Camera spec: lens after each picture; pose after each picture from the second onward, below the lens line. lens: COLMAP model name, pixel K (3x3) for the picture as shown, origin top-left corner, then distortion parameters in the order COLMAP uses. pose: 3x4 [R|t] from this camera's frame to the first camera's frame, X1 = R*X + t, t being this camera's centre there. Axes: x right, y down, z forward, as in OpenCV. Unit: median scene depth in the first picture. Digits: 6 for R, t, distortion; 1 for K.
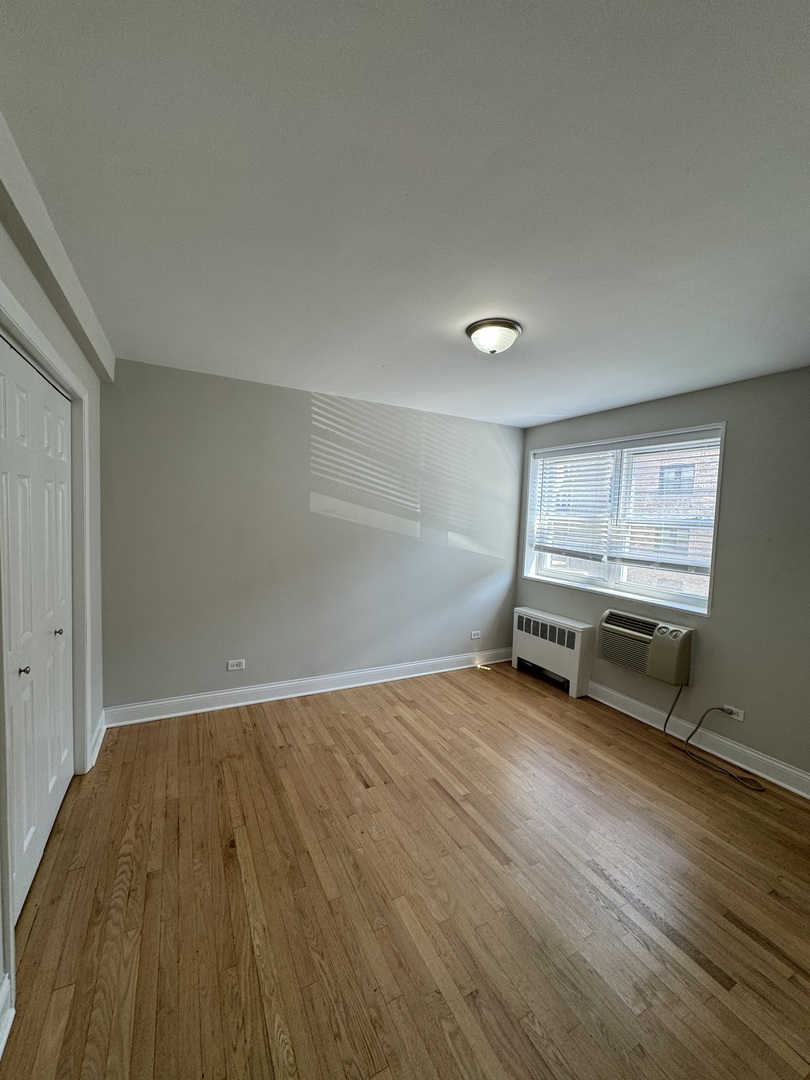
lens RADIAL K [[427.3, 0, 404.3], [0, 427.3, 542.4], [0, 0, 1]] dist [-0.001634, -0.000361]
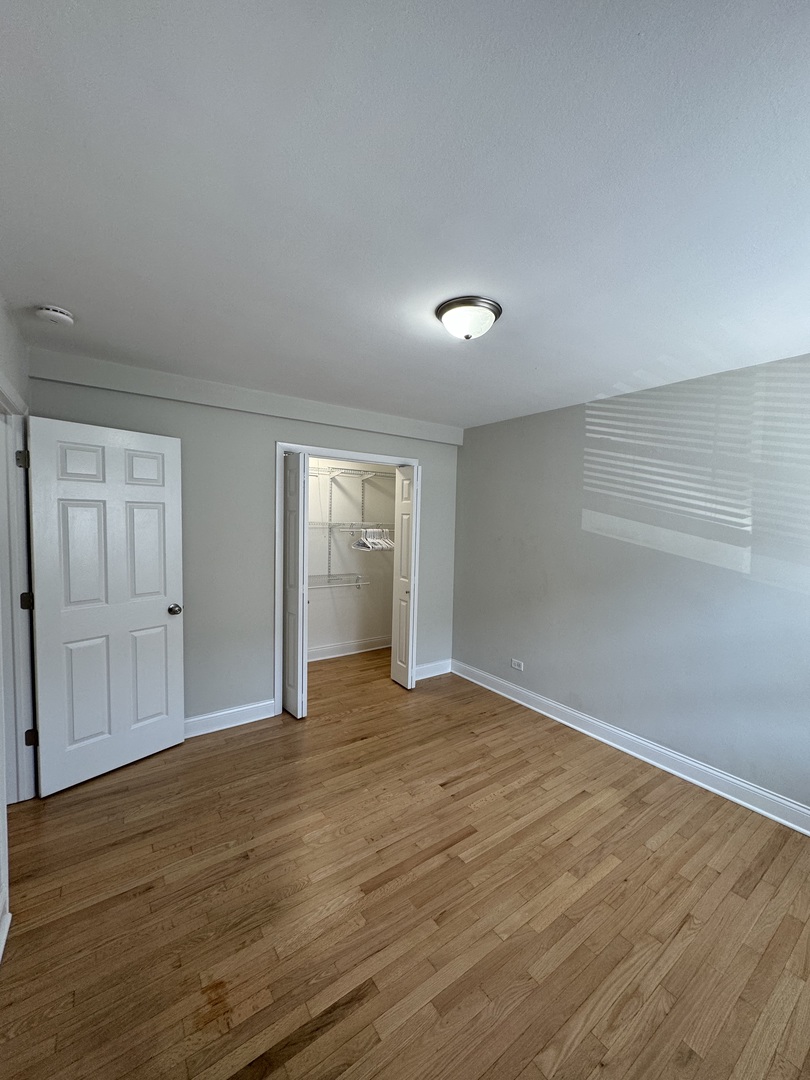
lens RADIAL K [[427.3, 0, 404.3], [0, 427.3, 542.4], [0, 0, 1]] dist [-0.001634, -0.000361]
pose [[0.128898, 0.021837, -0.991417, 0.745020], [-0.085266, 0.996299, 0.010858, -0.026206], [0.987985, 0.083135, 0.130283, 0.569364]]
